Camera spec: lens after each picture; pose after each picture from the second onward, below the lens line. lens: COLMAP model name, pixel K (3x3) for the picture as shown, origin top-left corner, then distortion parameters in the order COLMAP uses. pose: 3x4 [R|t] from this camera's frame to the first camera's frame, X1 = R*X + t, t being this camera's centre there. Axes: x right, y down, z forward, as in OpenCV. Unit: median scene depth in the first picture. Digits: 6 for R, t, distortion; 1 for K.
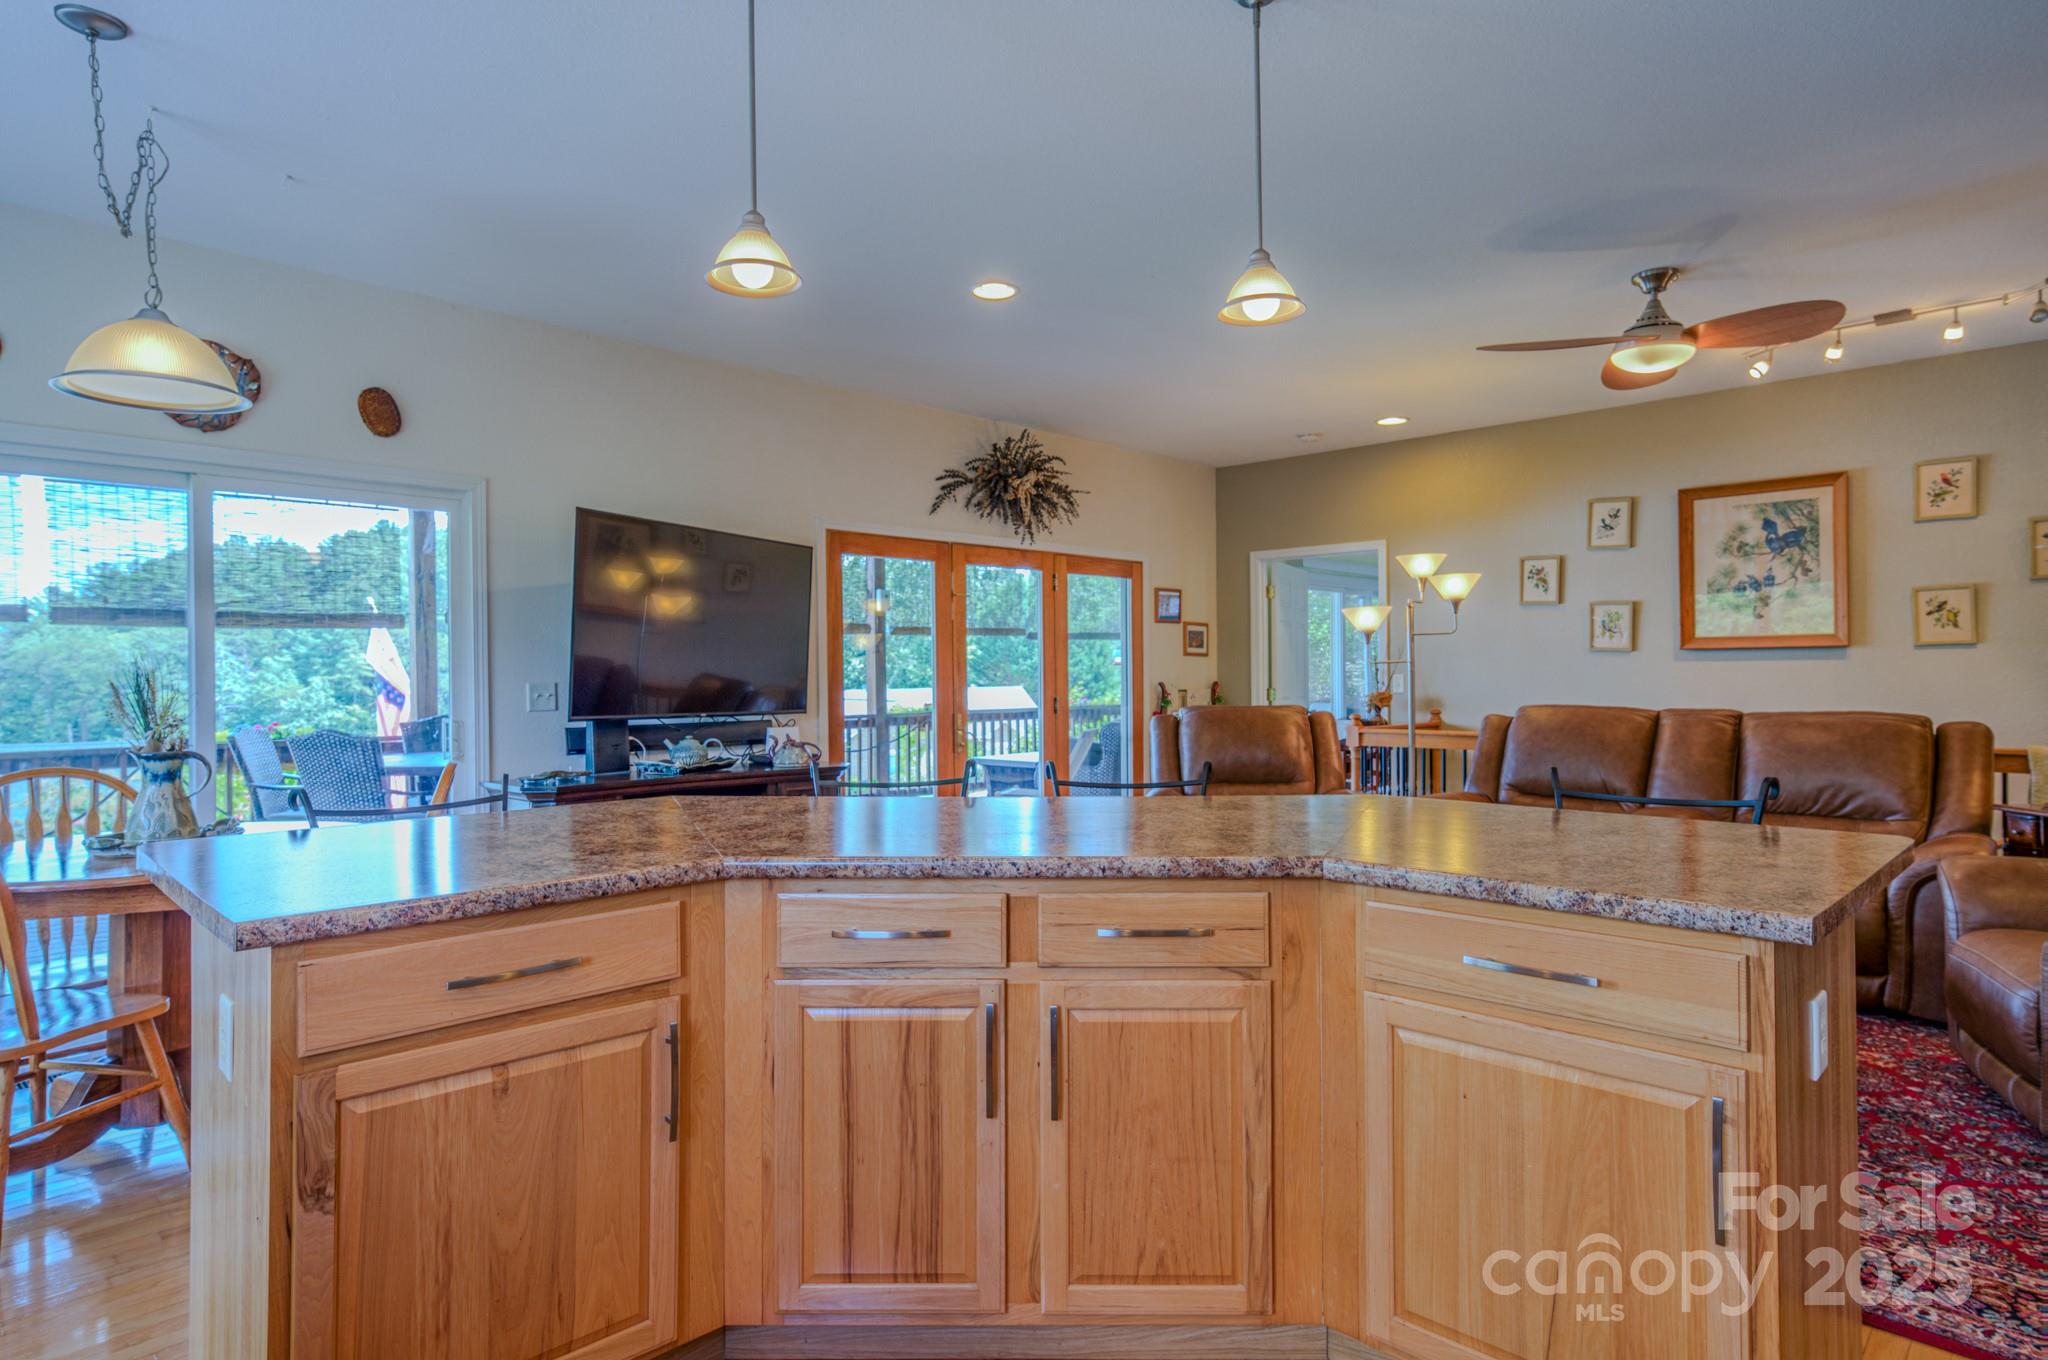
lens RADIAL K [[1147.3, 0, 1026.1], [0, 1147.3, 676.9], [0, 0, 1]] dist [0.023849, -0.002945]
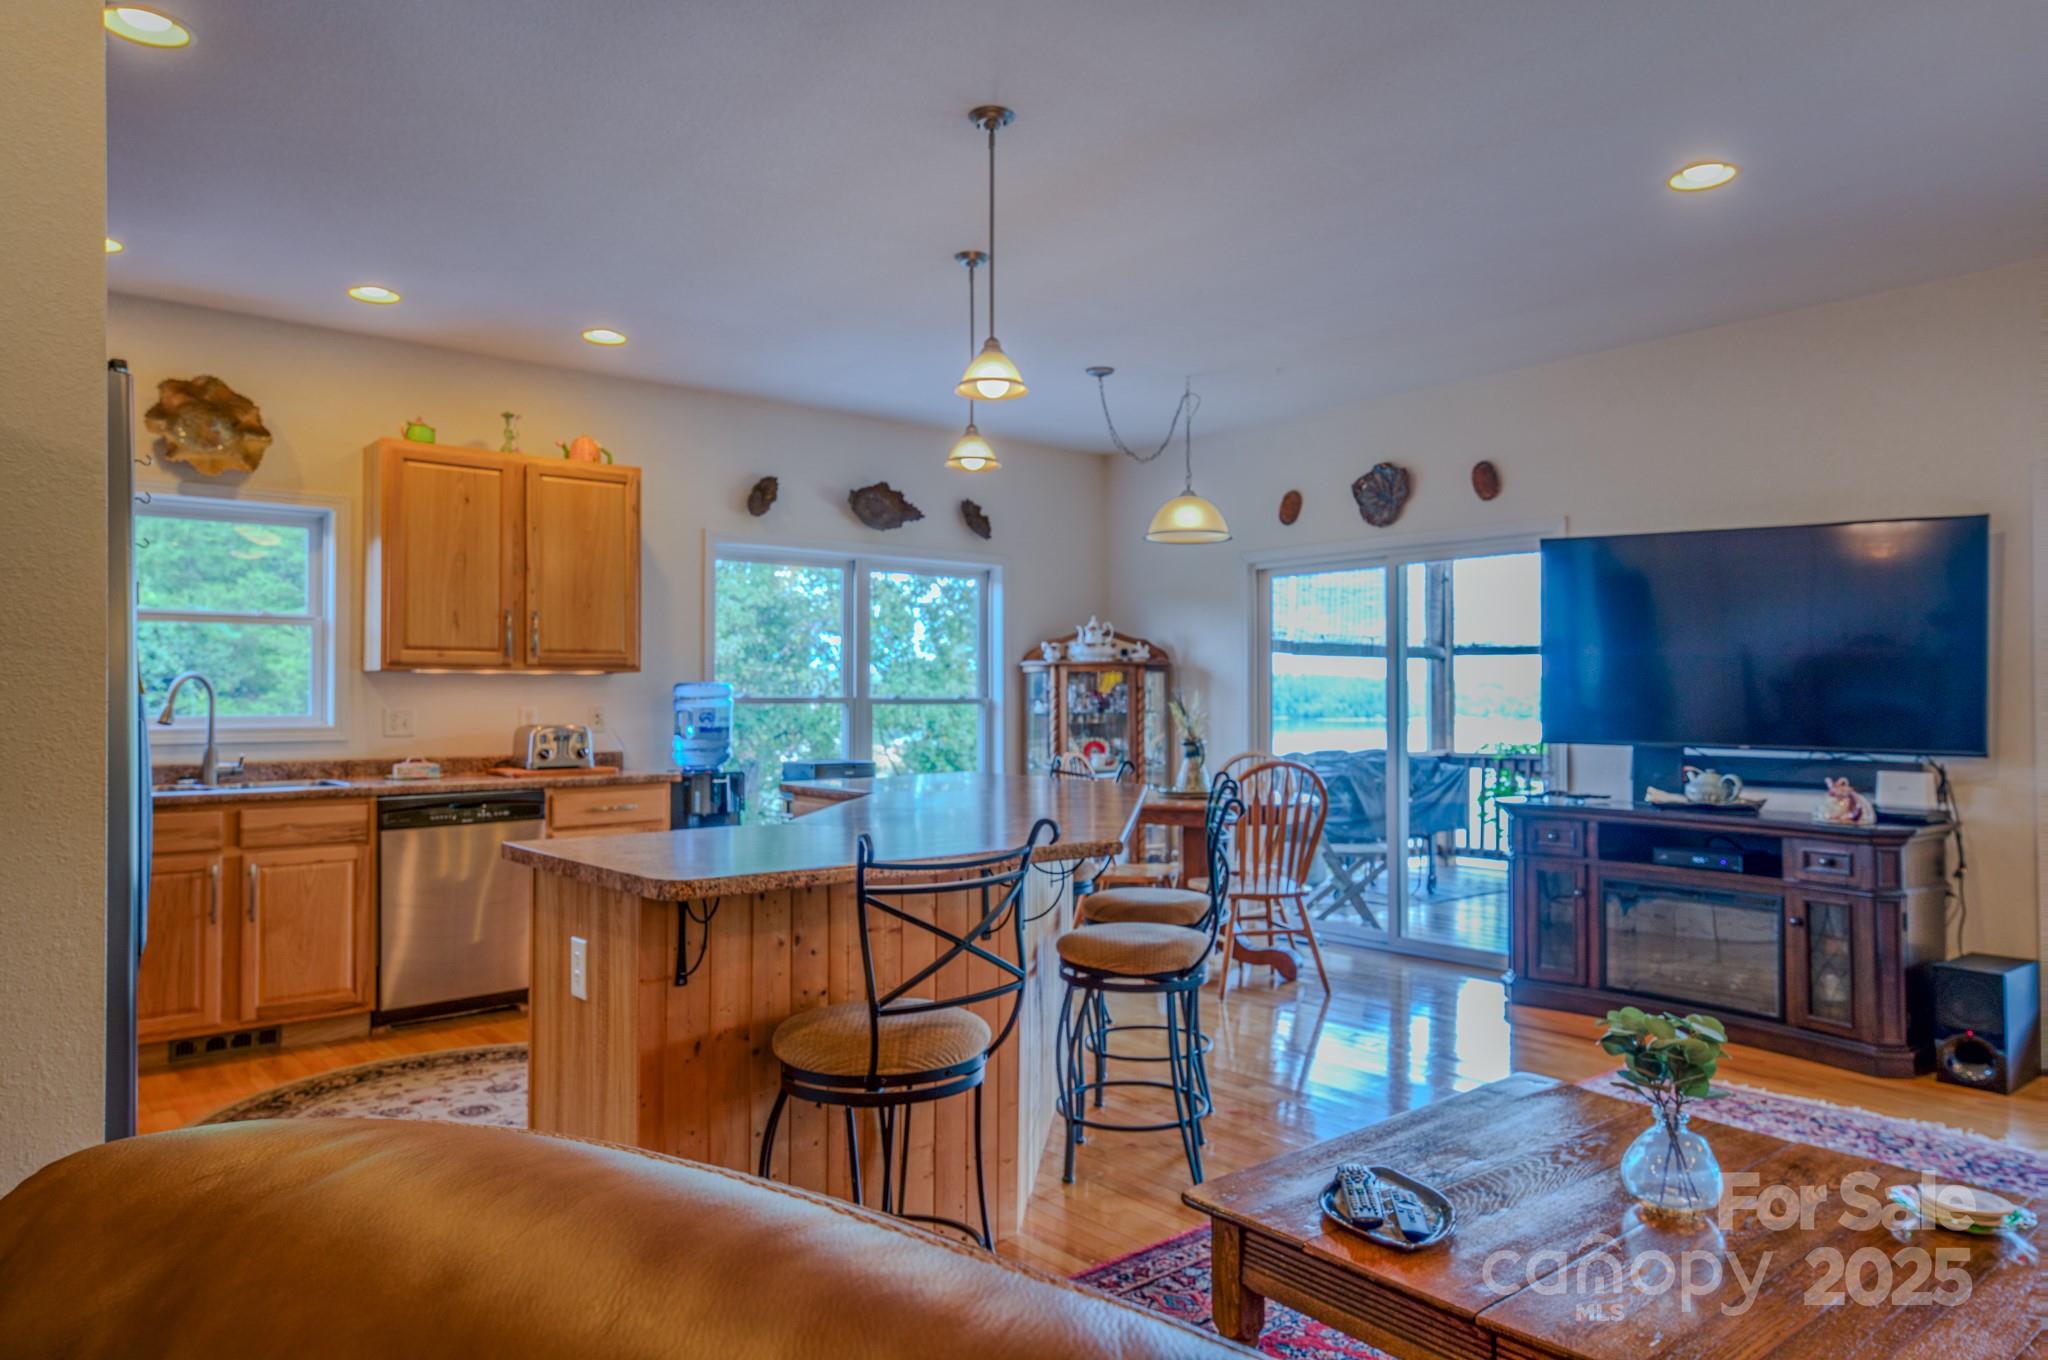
lens RADIAL K [[1332.2, 0, 1024.9], [0, 1332.2, 665.8], [0, 0, 1]] dist [0.028209, 0.000803]
pose [[-0.114243, -0.016686, -0.993313, 0.642545], [-0.004285, 0.999858, -0.016303, -0.007233], [0.993444, 0.002394, -0.114298, 0.493426]]
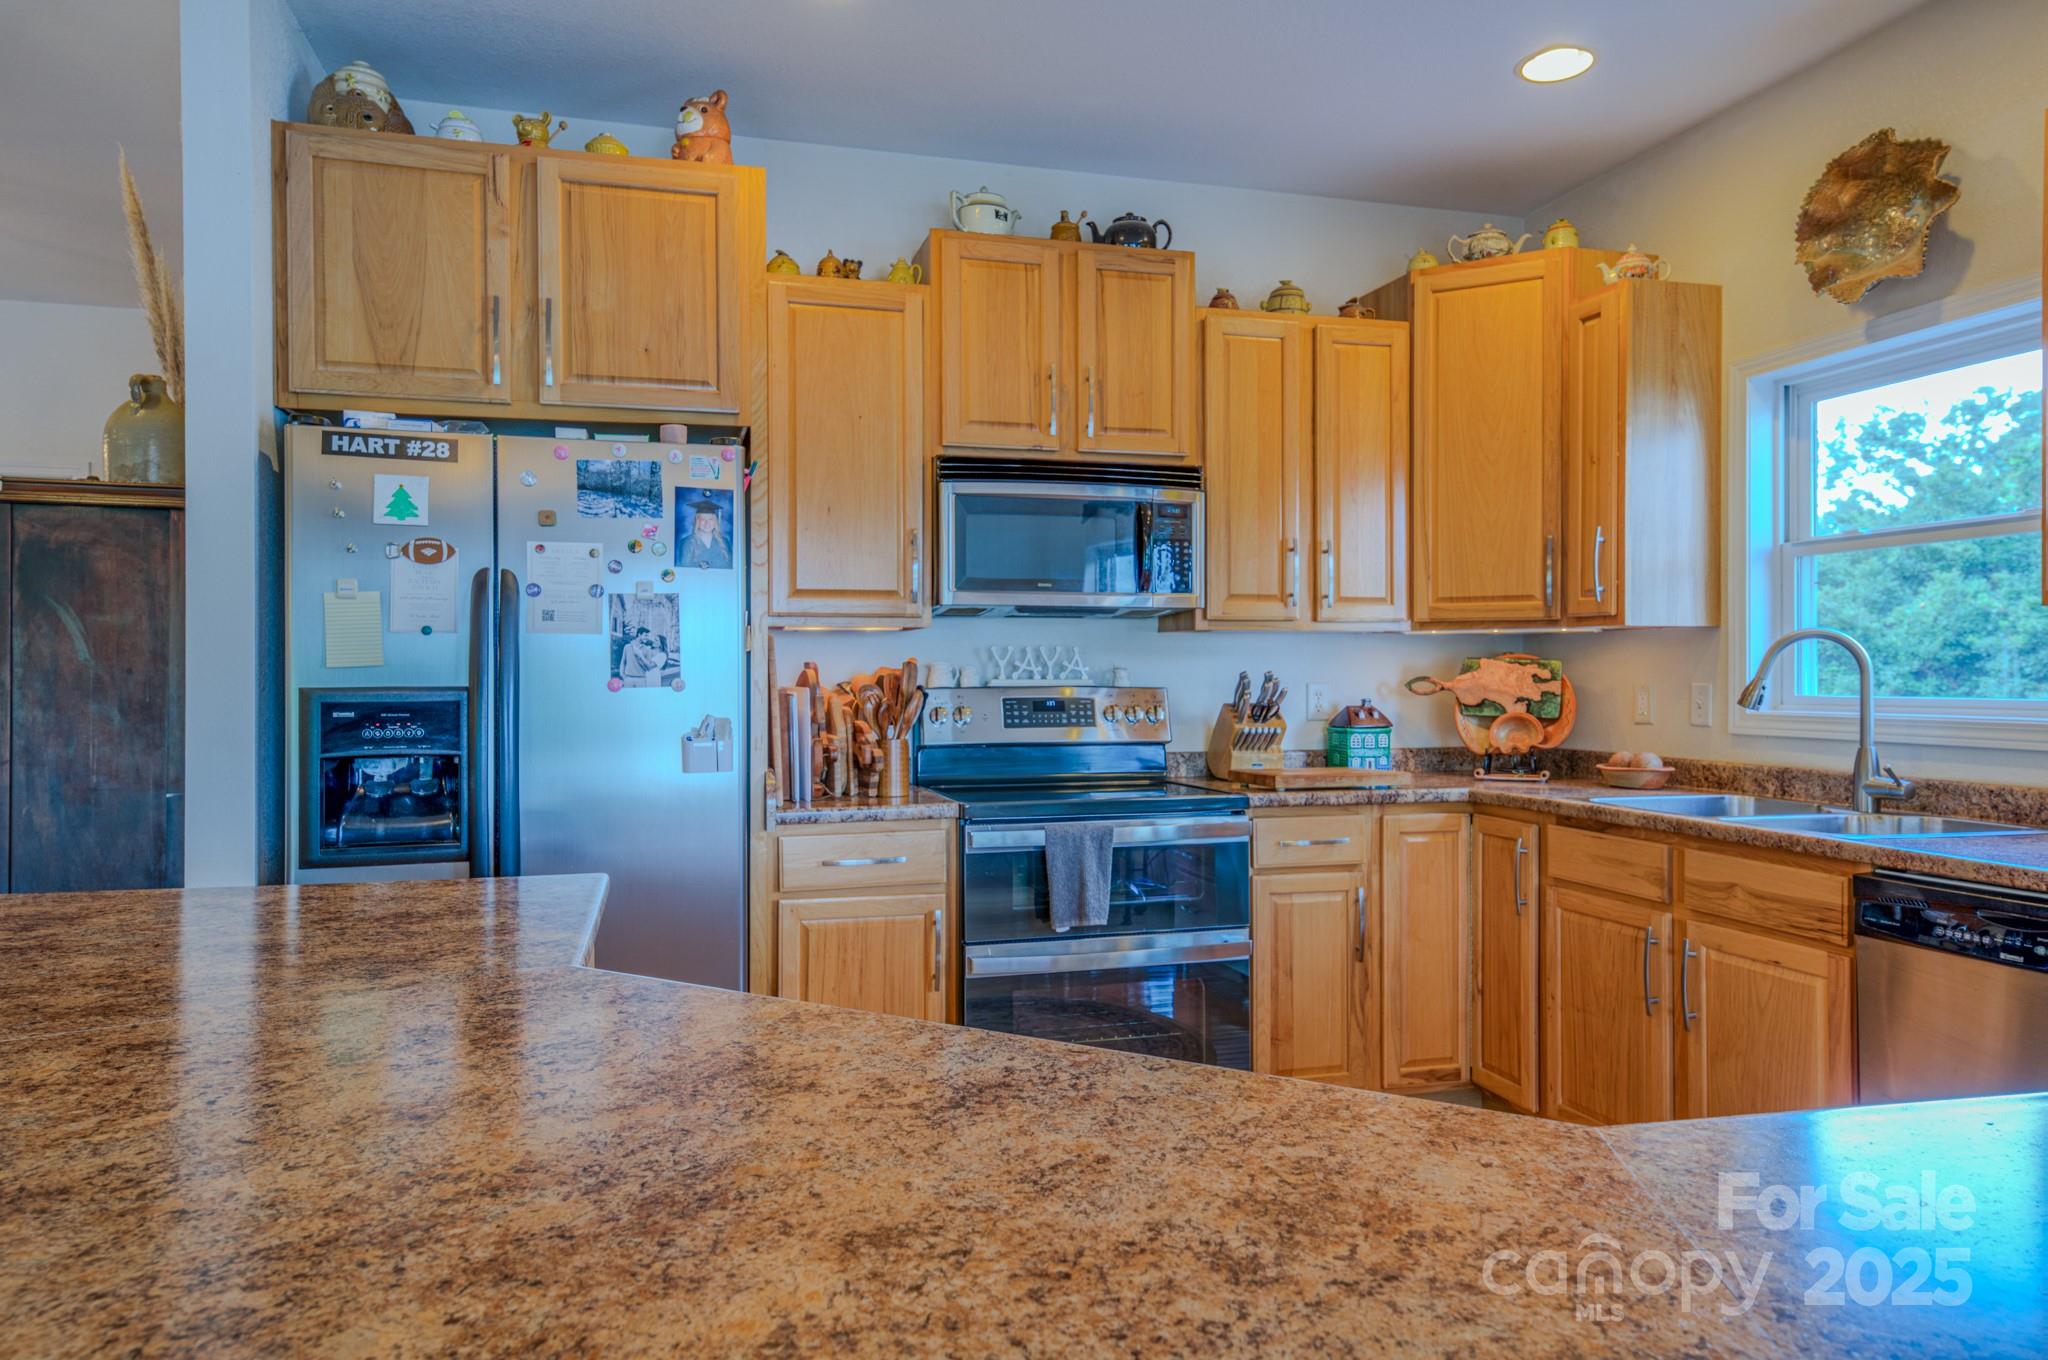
lens RADIAL K [[1332.2, 0, 1026.9], [0, 1332.2, 672.1], [0, 0, 1]] dist [0.028209, 0.000803]
pose [[-0.861639, 0.007954, 0.507460, -0.107149], [0.010380, 0.999944, 0.001951, -0.001416], [-0.507416, 0.006949, -0.861673, 0.492494]]
